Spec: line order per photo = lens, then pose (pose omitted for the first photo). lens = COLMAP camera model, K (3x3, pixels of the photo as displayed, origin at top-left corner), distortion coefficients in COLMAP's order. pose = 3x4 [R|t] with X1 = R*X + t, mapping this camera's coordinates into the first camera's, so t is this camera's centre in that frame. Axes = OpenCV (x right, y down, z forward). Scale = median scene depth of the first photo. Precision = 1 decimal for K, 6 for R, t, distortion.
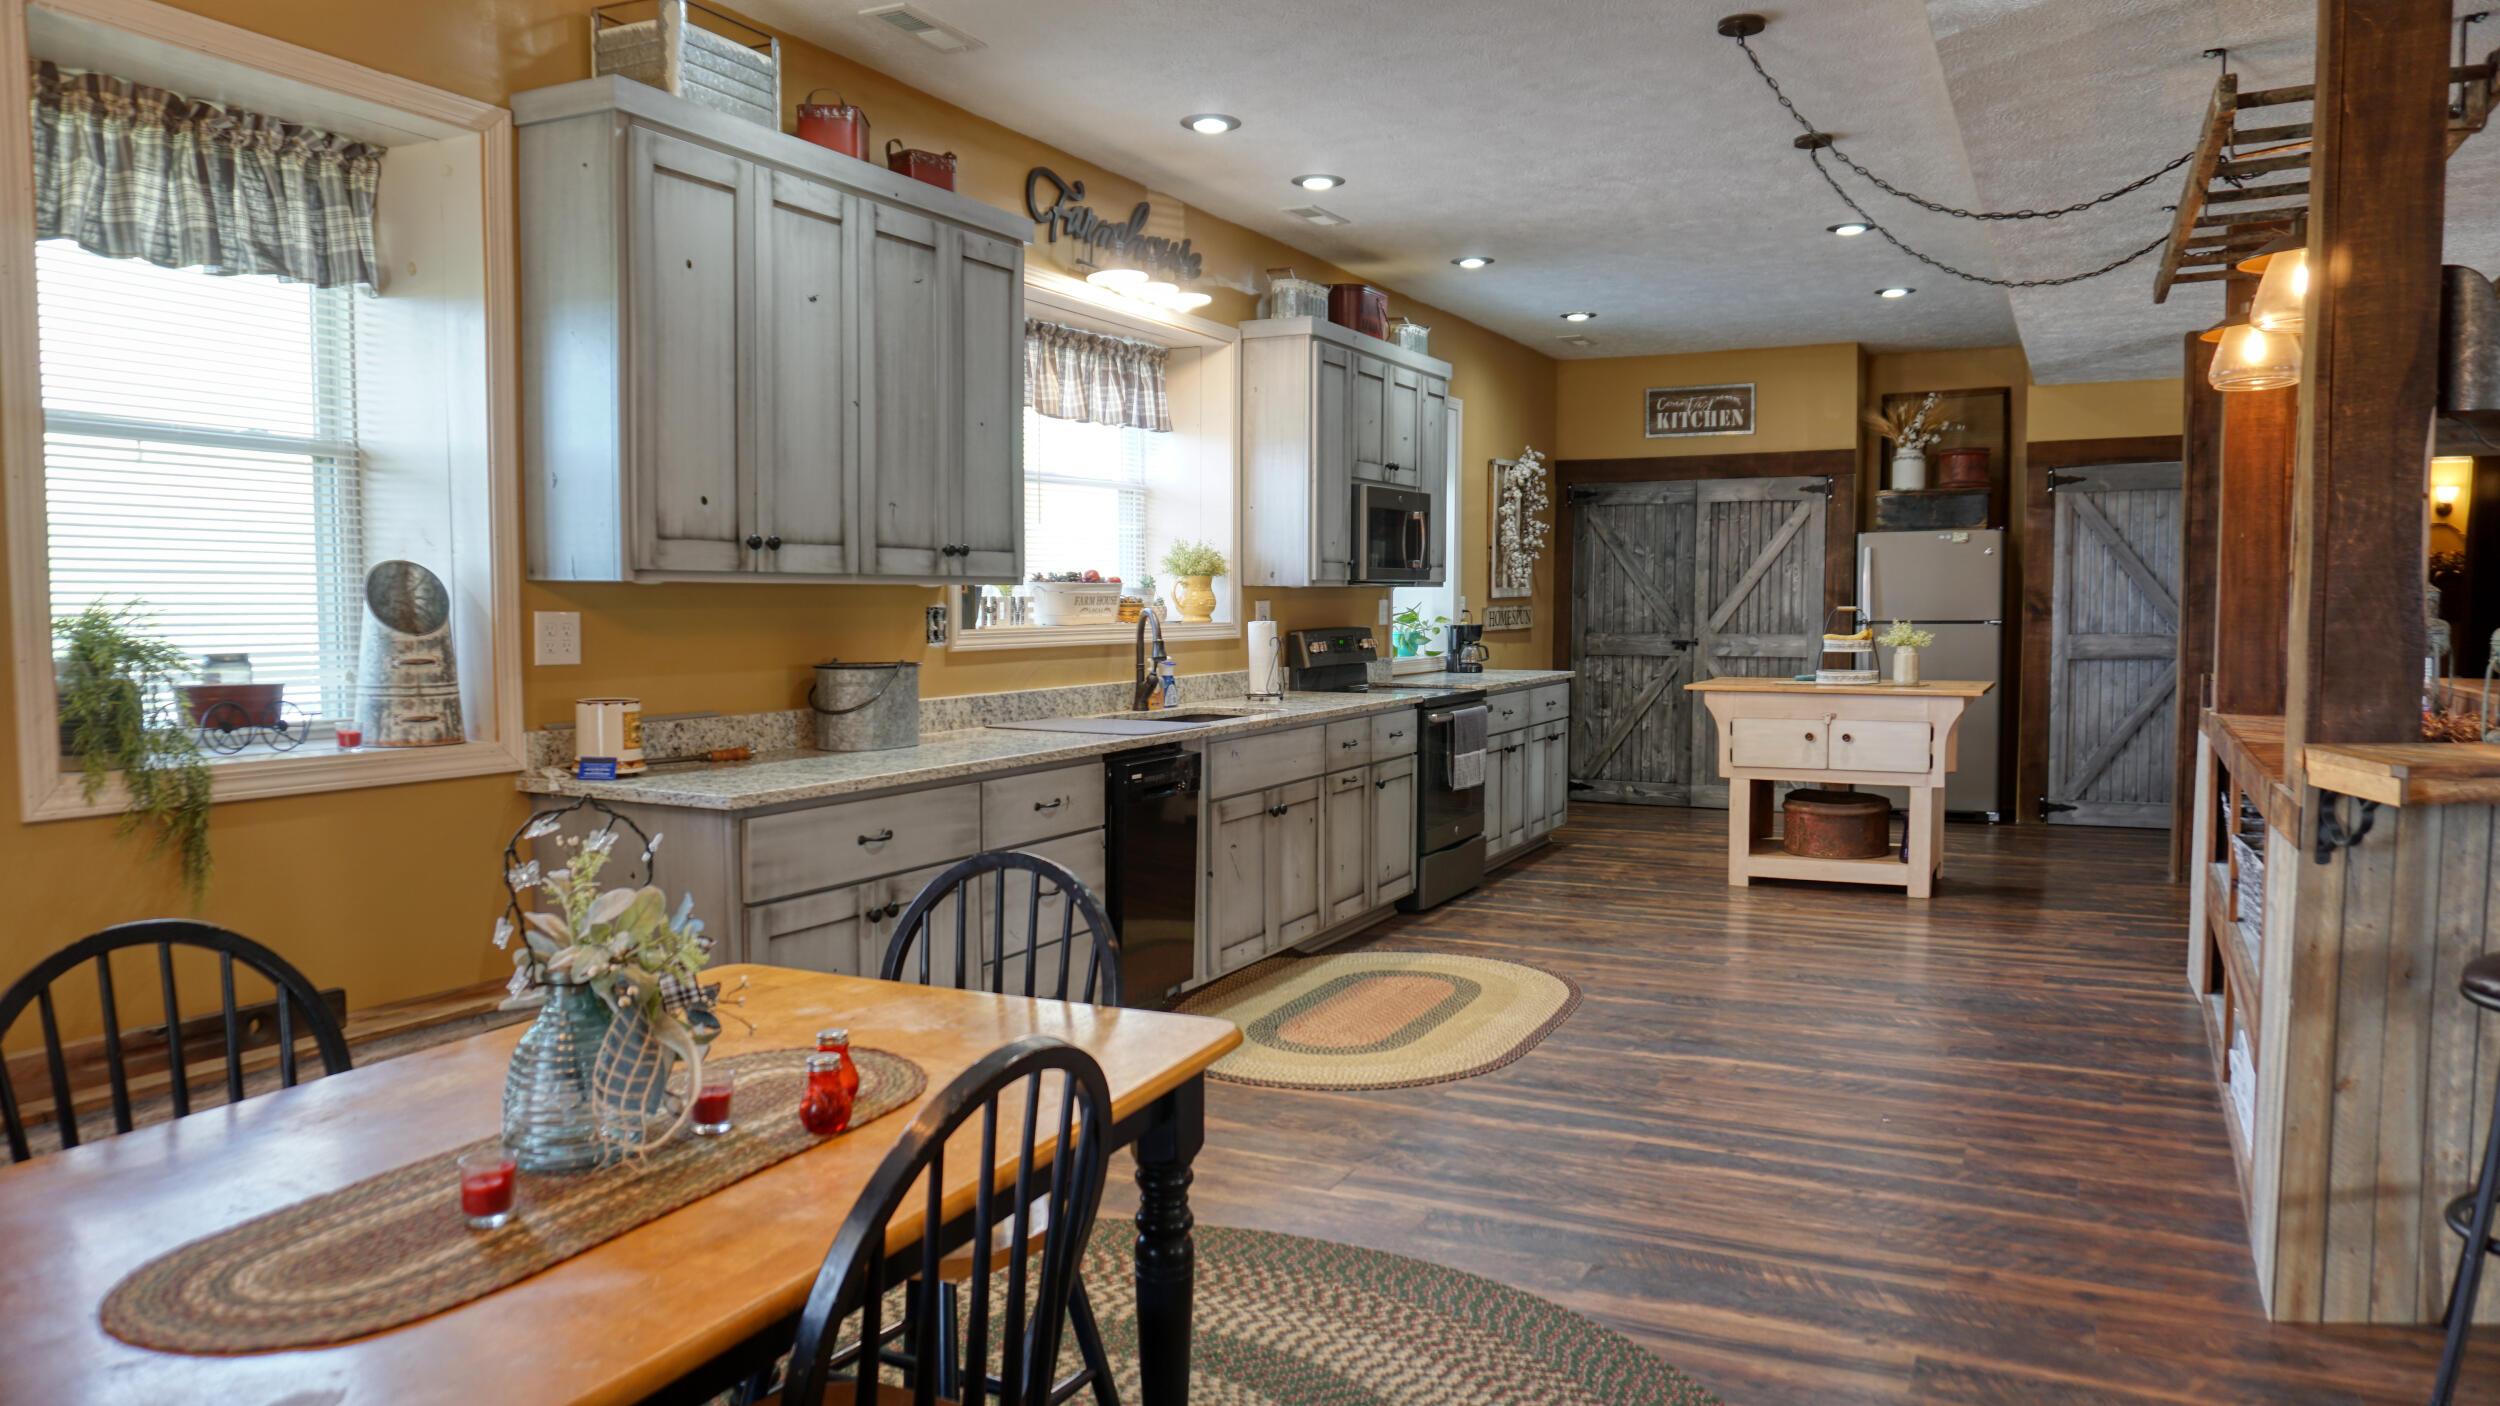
lens RADIAL K [[1658.6, 0, 1248.3], [0, 1658.6, 717.4], [0, 0, 1]] dist [-0.049944, 0.033816]
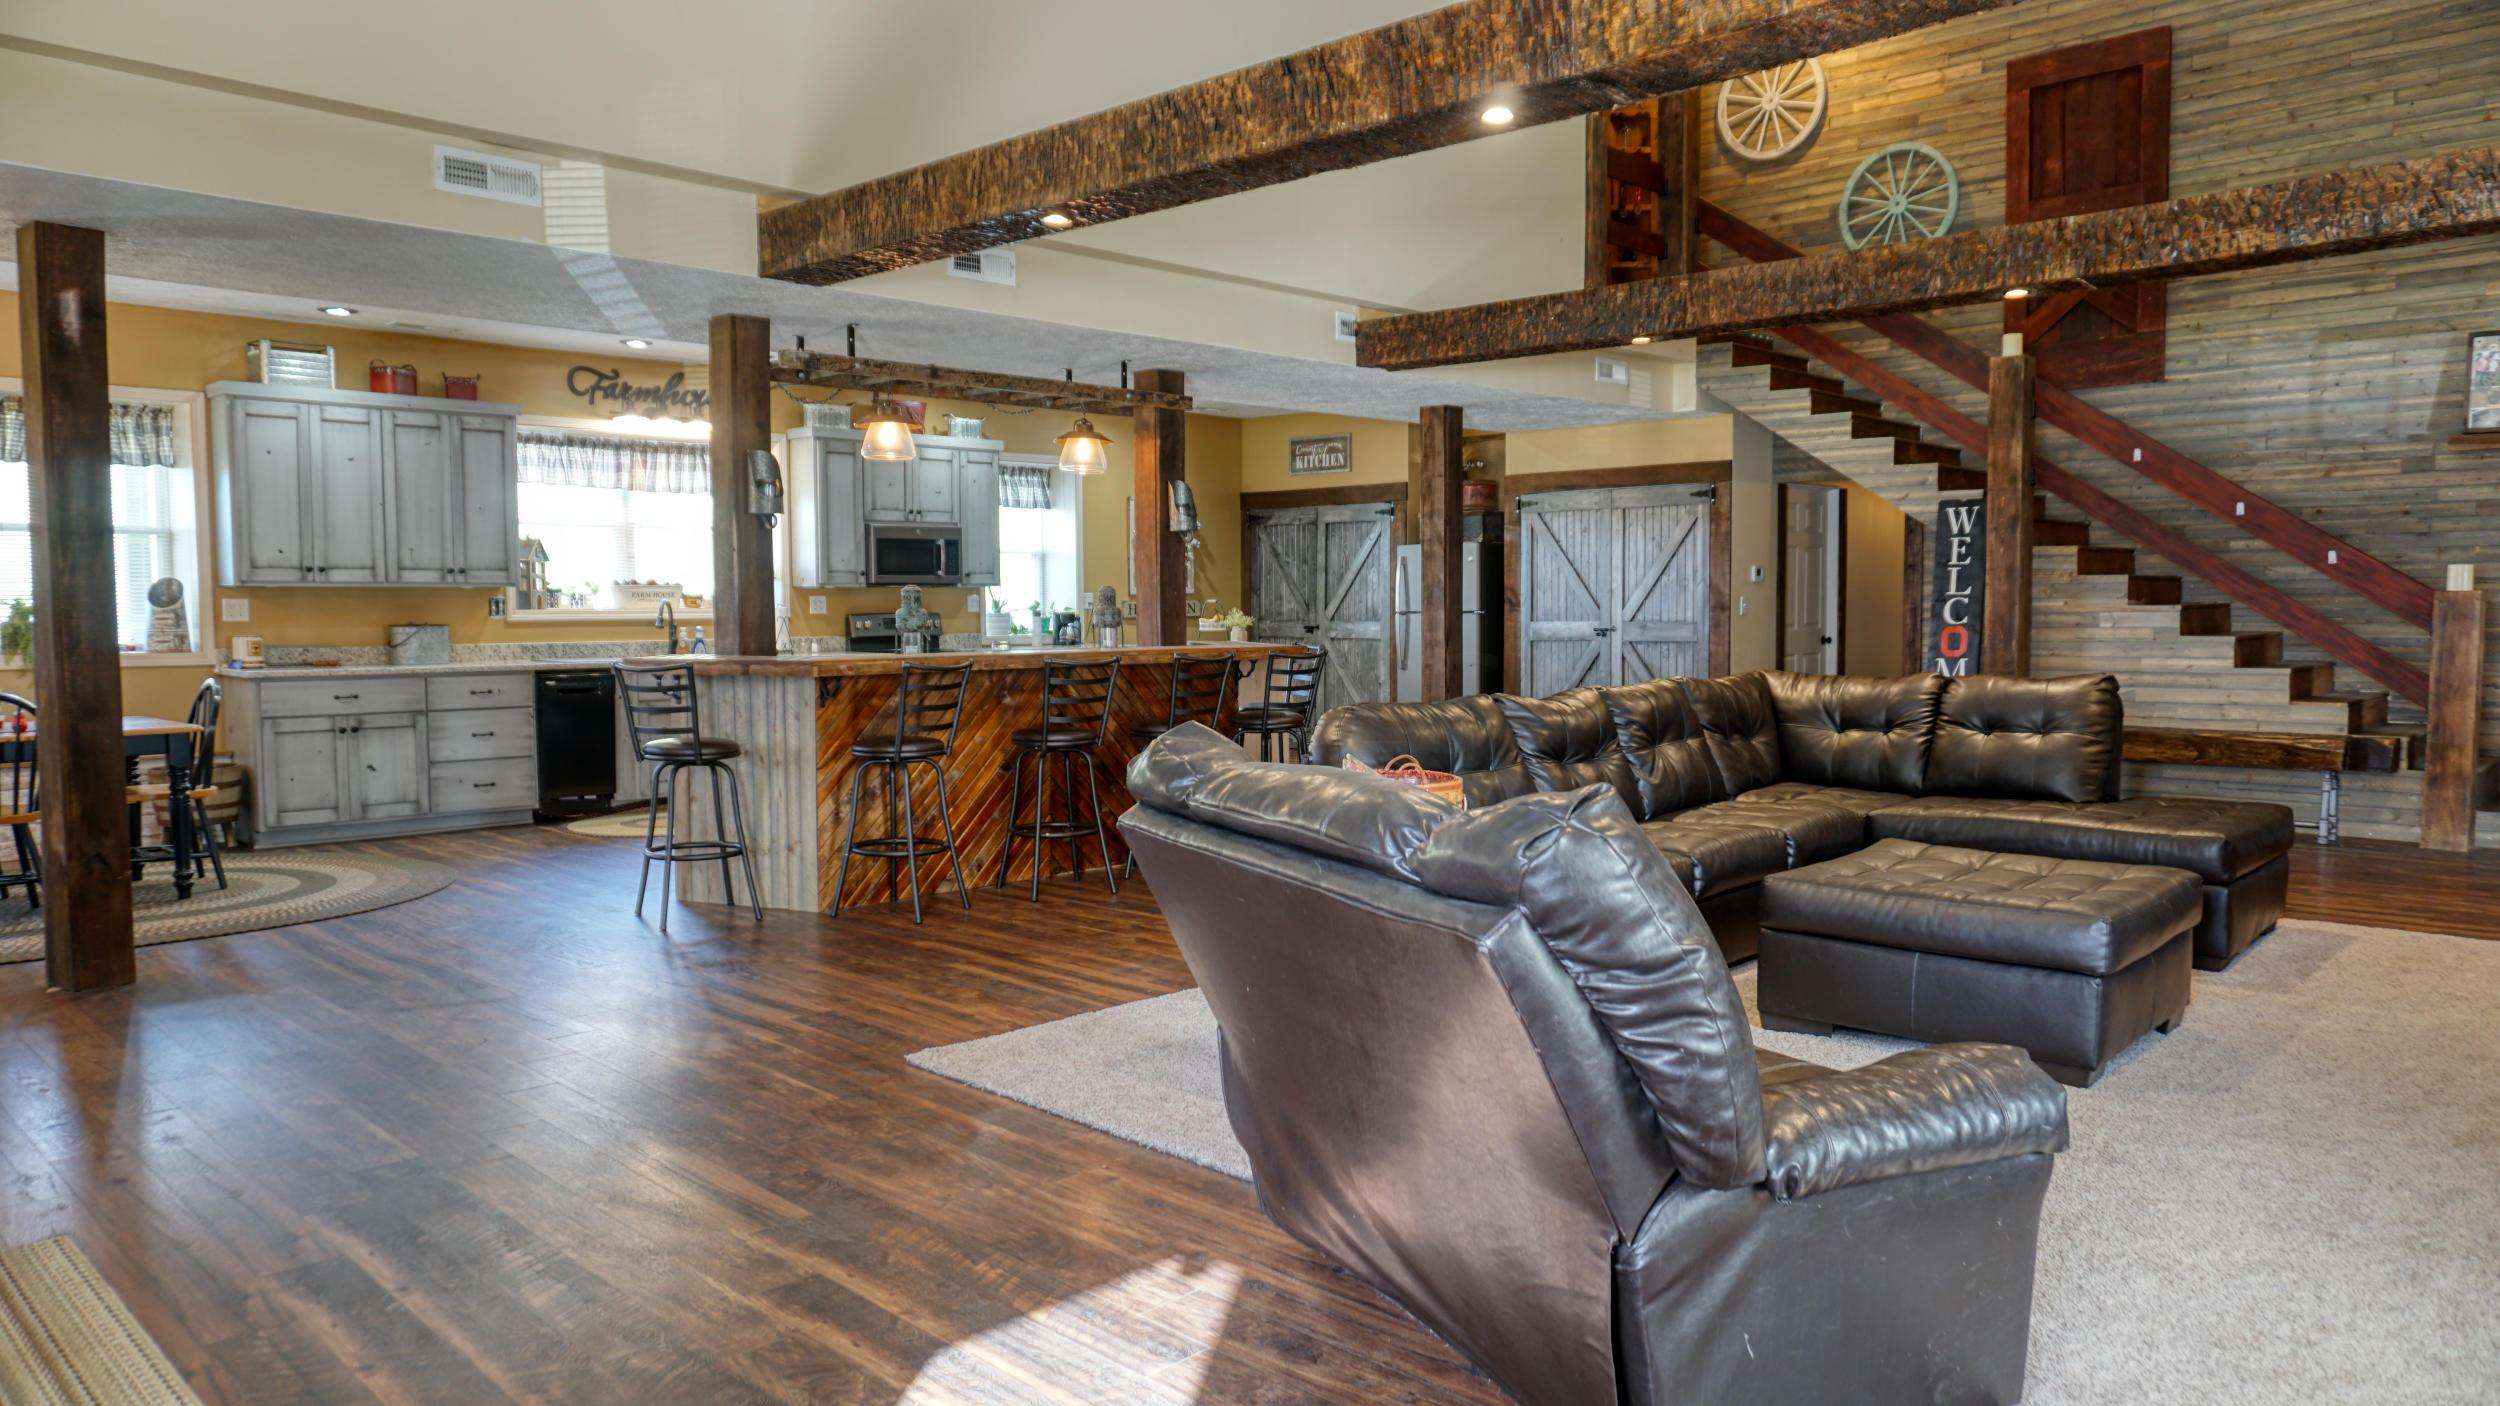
lens RADIAL K [[1658.6, 0, 1251.6], [0, 1658.6, 730.1], [0, 0, 1]] dist [-0.049944, 0.033816]
pose [[0.955313, 0.024928, -0.294543, 0.949931], [-0.022726, 0.999682, 0.010897, 0.037434], [0.294721, -0.003716, 0.955576, -0.464741]]
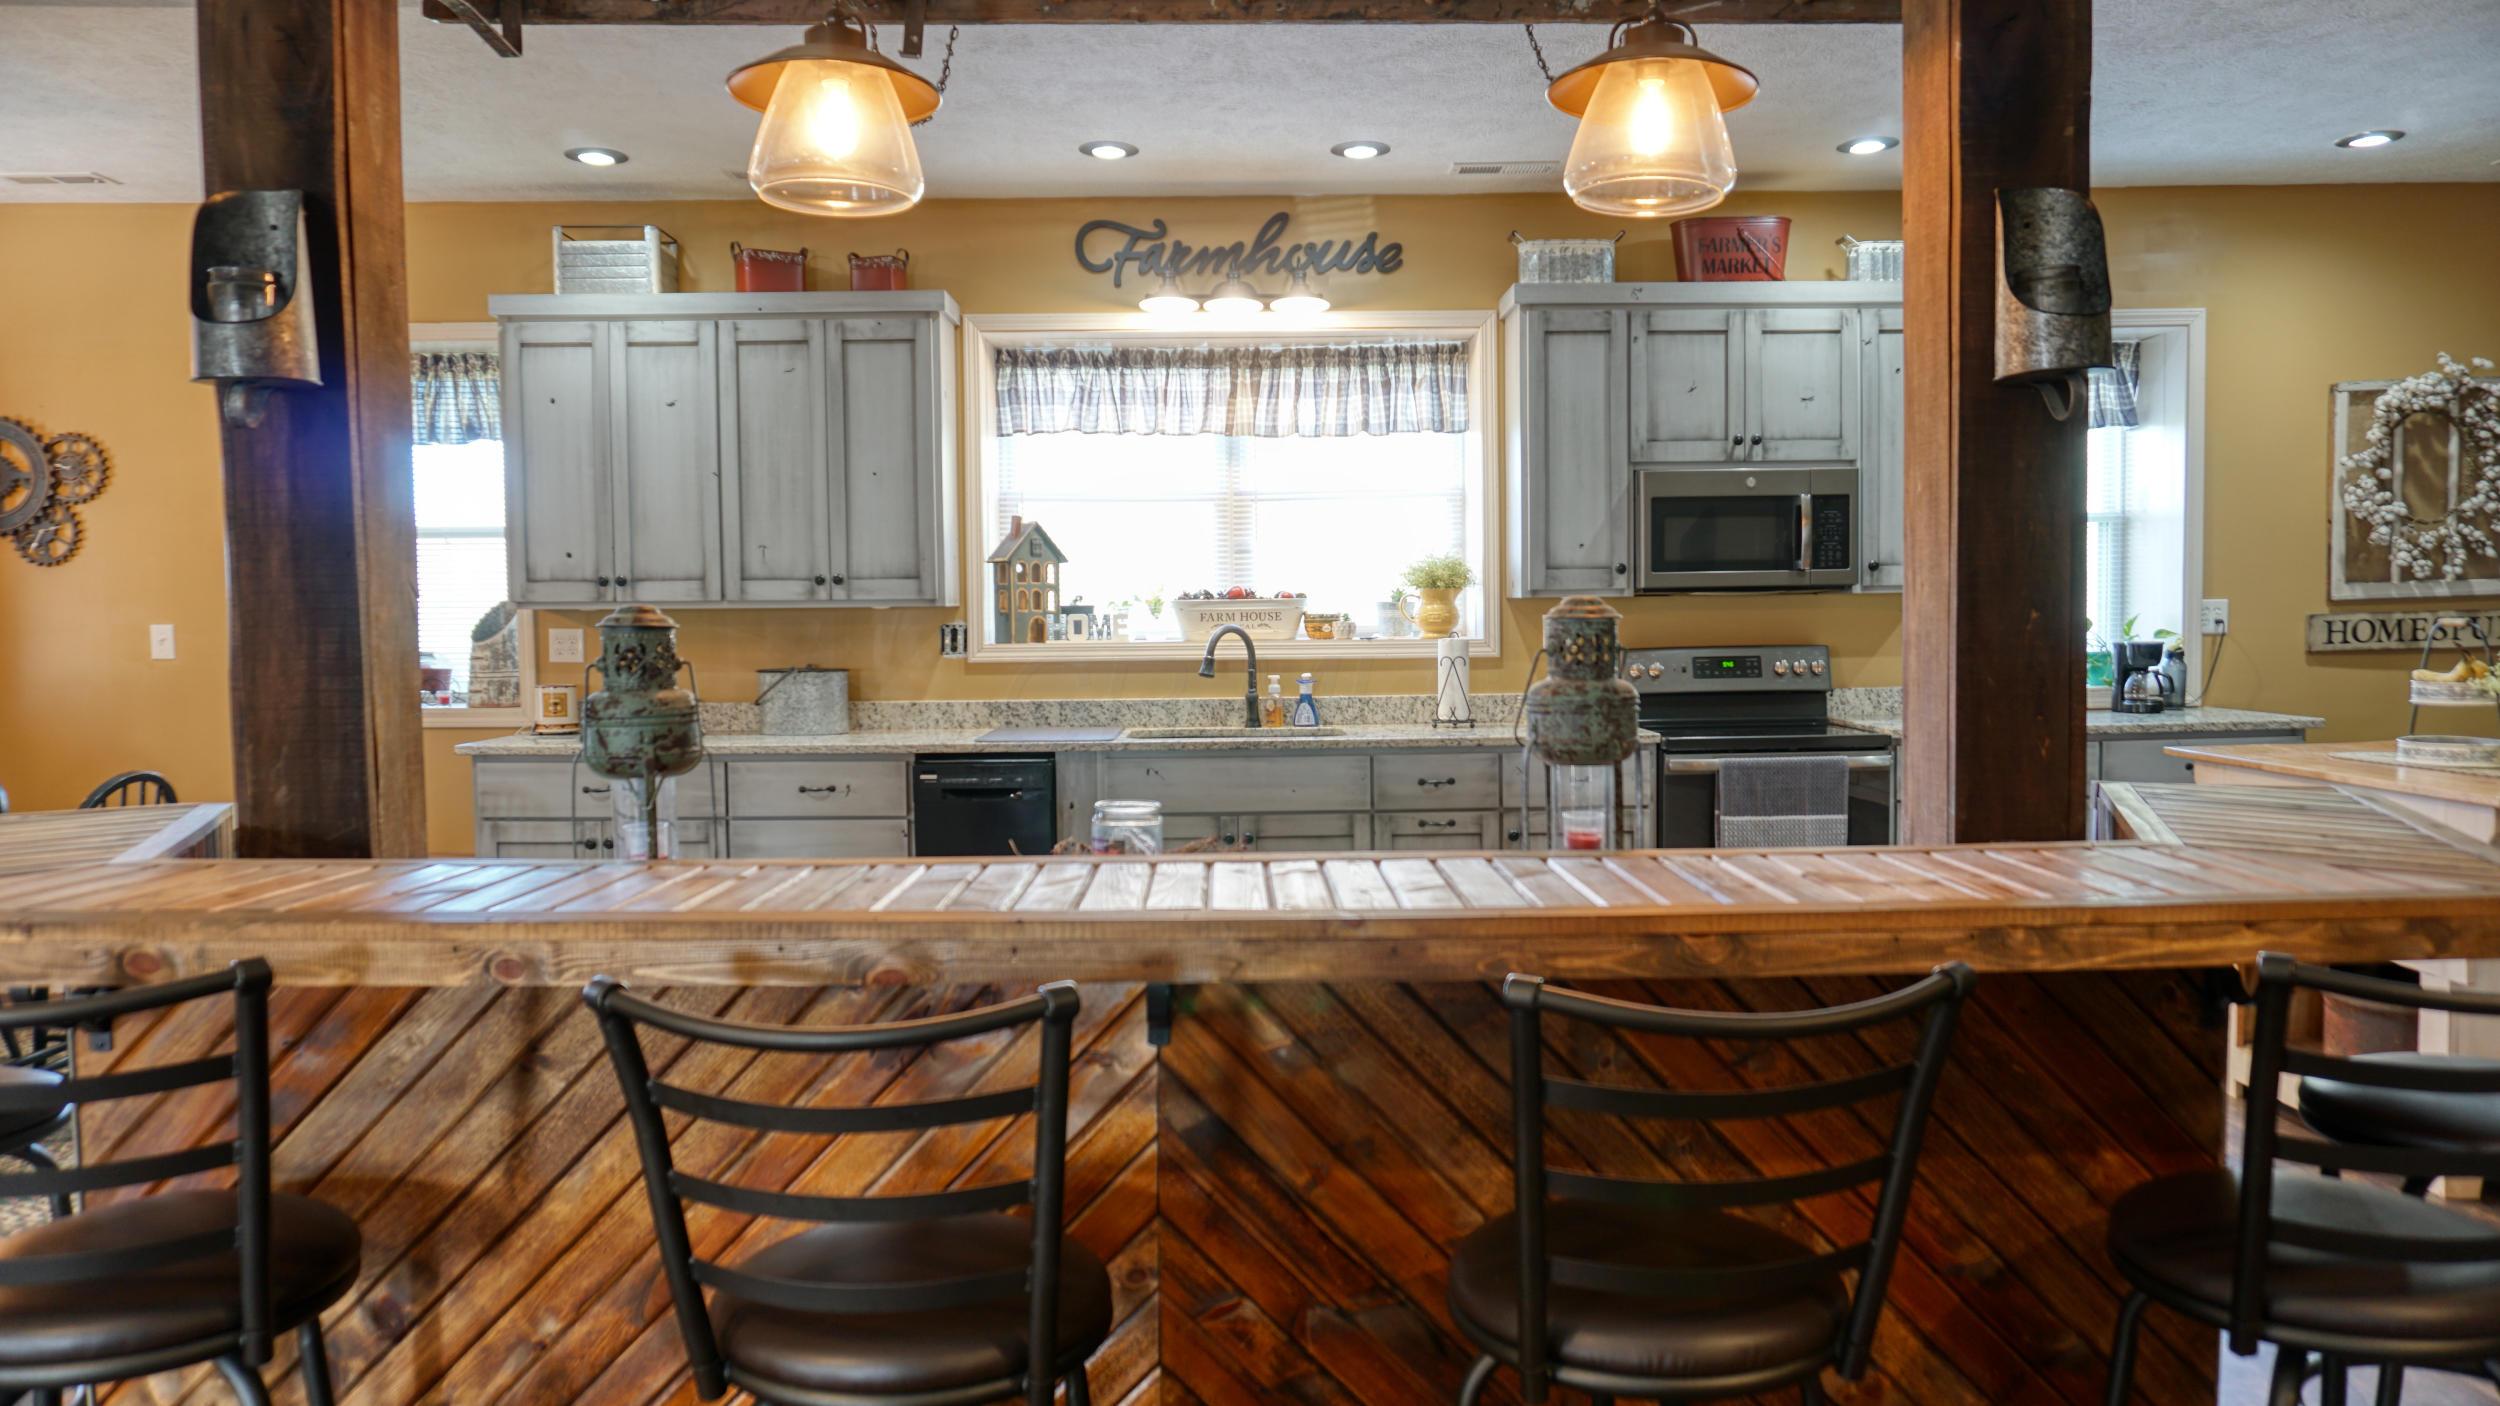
lens RADIAL K [[1658.6, 0, 1260.8], [0, 1658.6, 680.9], [0, 0, 1]] dist [-0.049944, 0.033816]
pose [[0.471061, 0.031985, -0.881521, 0.727323], [-0.052405, 0.998592, 0.008229, -0.035189], [0.880543, 0.042319, 0.472074, 0.478497]]
